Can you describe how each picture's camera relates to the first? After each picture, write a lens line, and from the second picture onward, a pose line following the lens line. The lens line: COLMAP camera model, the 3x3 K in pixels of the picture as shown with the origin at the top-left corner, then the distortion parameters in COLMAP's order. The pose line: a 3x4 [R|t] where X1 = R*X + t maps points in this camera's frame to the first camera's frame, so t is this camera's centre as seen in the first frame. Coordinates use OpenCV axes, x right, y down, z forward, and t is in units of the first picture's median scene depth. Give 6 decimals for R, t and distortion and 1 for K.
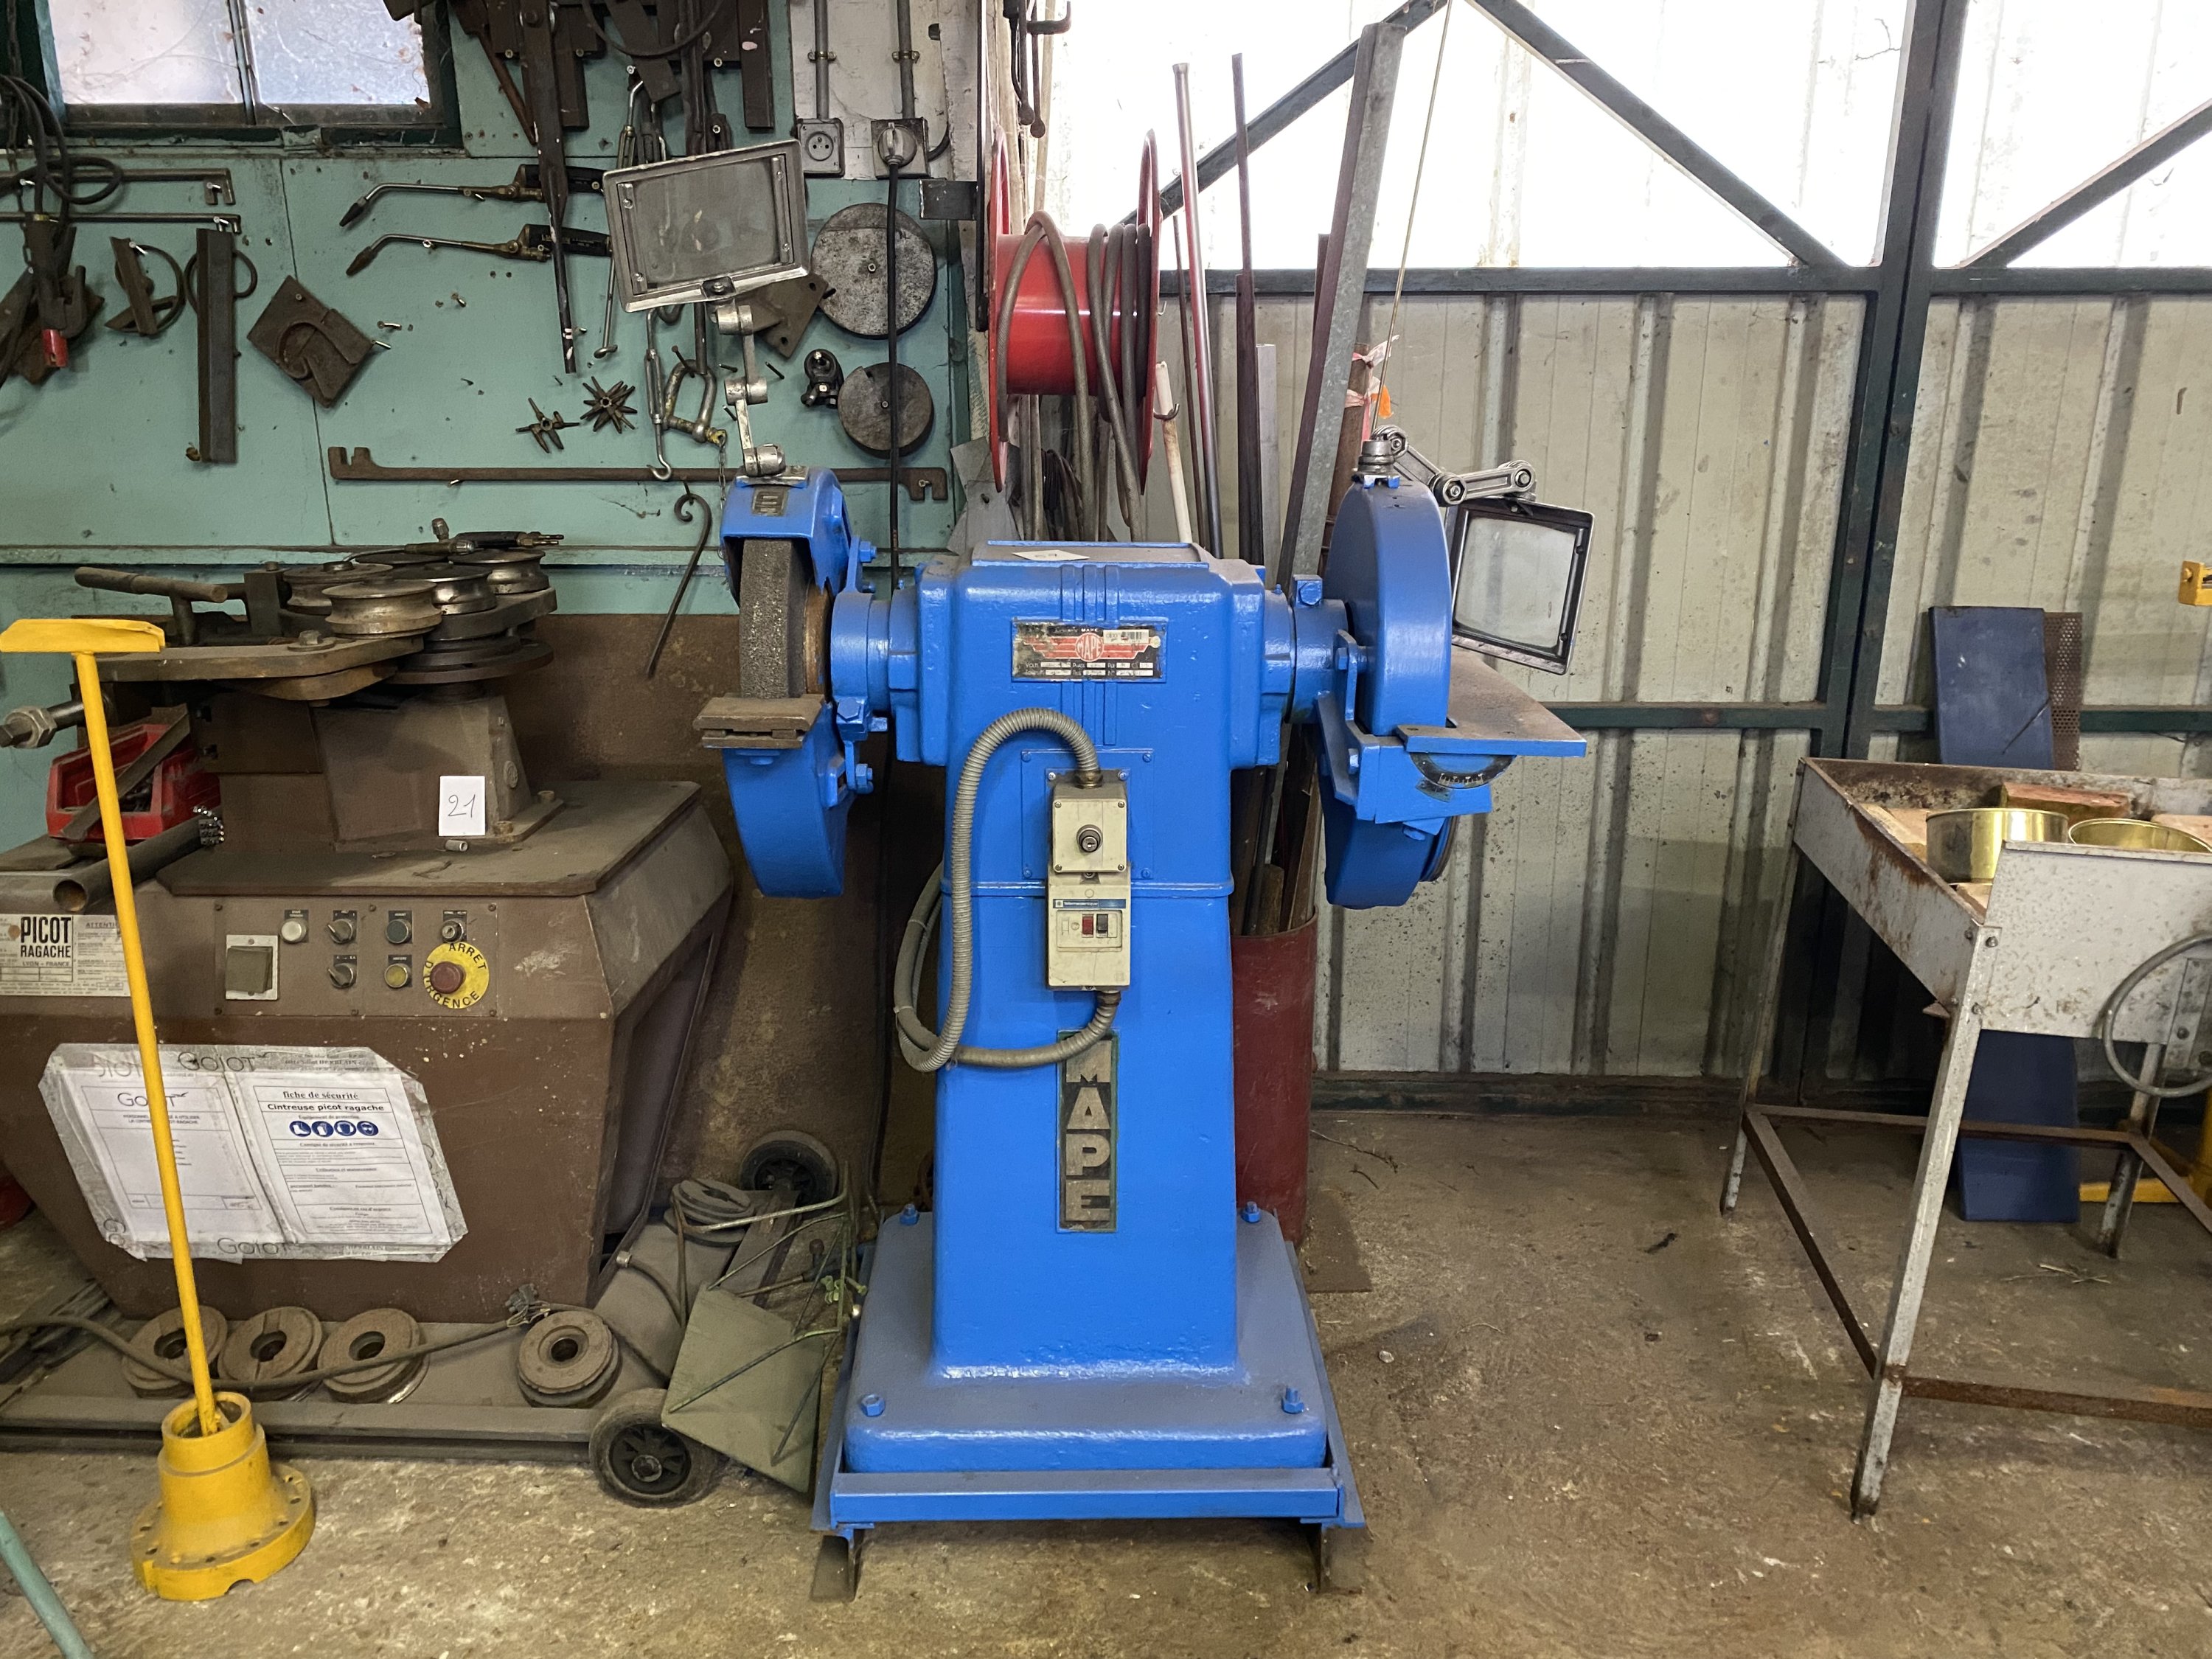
lens RADIAL K [[1674.6, 0, 1100.9], [0, 1674.6, 821.6], [0, 0, 1]] dist [0.035834, -0.035354]
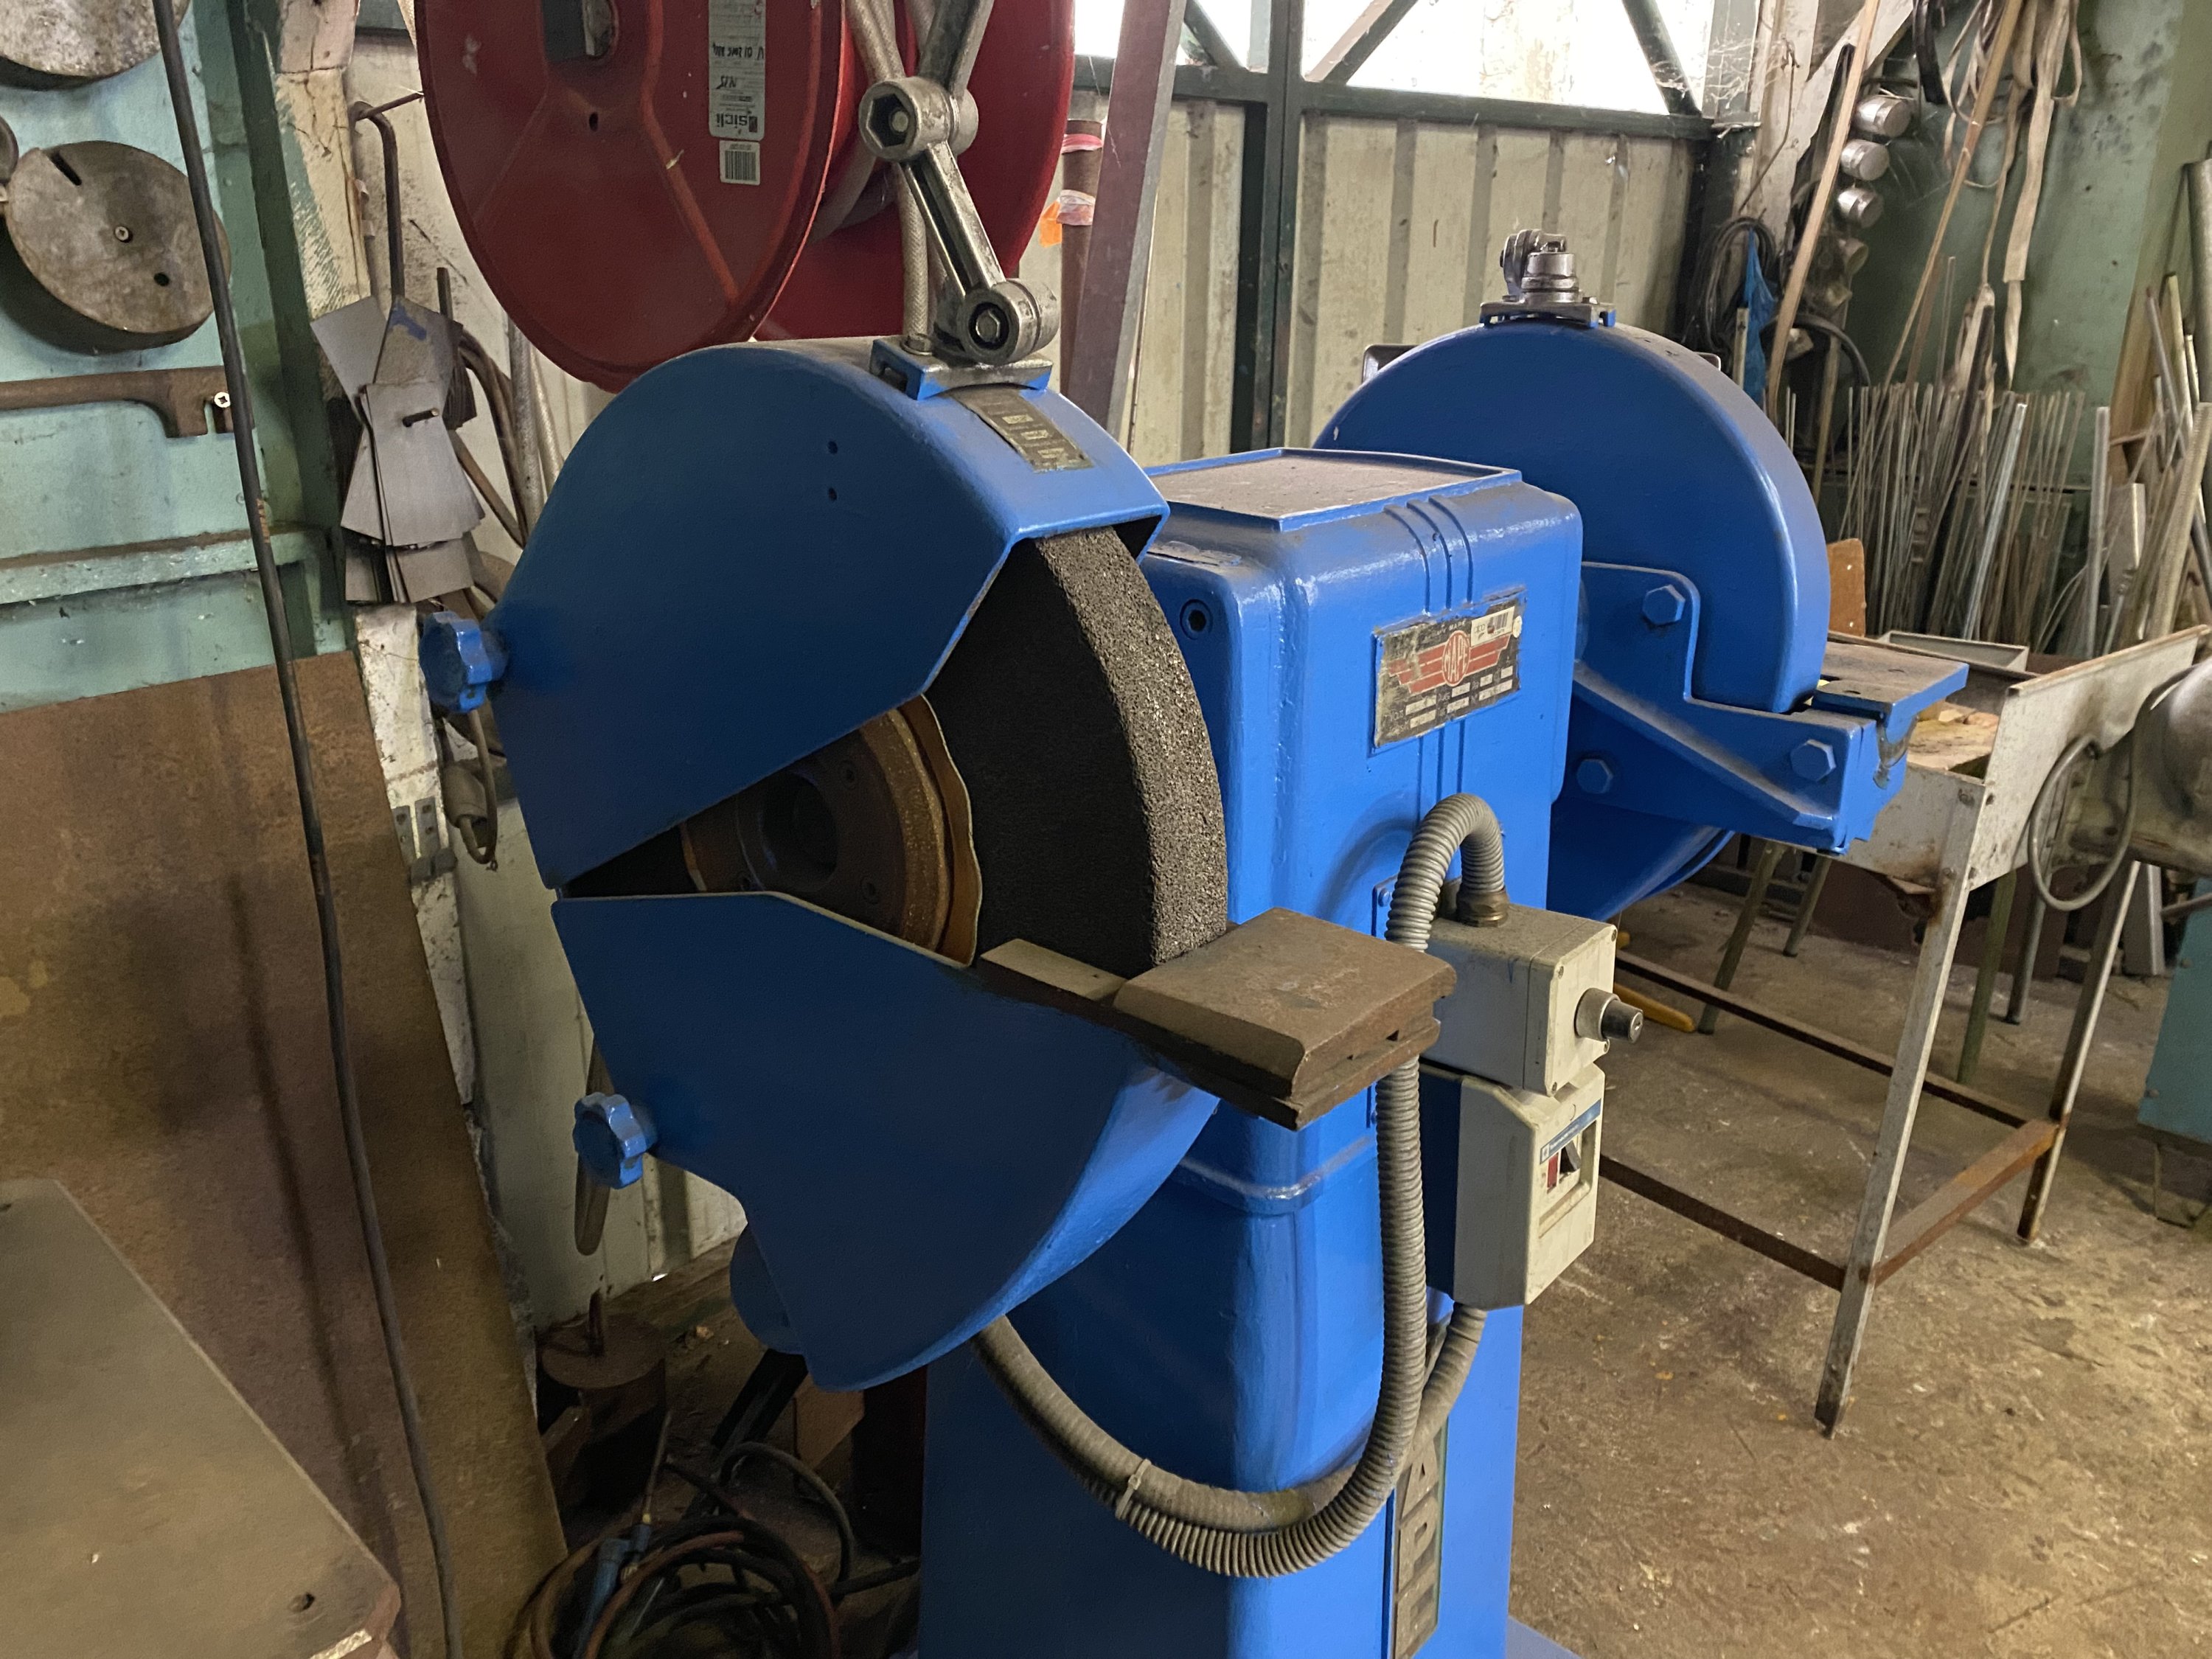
lens RADIAL K [[1674.6, 0, 1084.2], [0, 1674.6, 827.7], [0, 0, 1]] dist [0.035834, -0.035354]
pose [[0.671144, -0.250200, 0.697829, -0.382930], [0.206663, 0.967153, 0.148004, -0.129107], [-0.711938, 0.044883, 0.700806, 0.608018]]
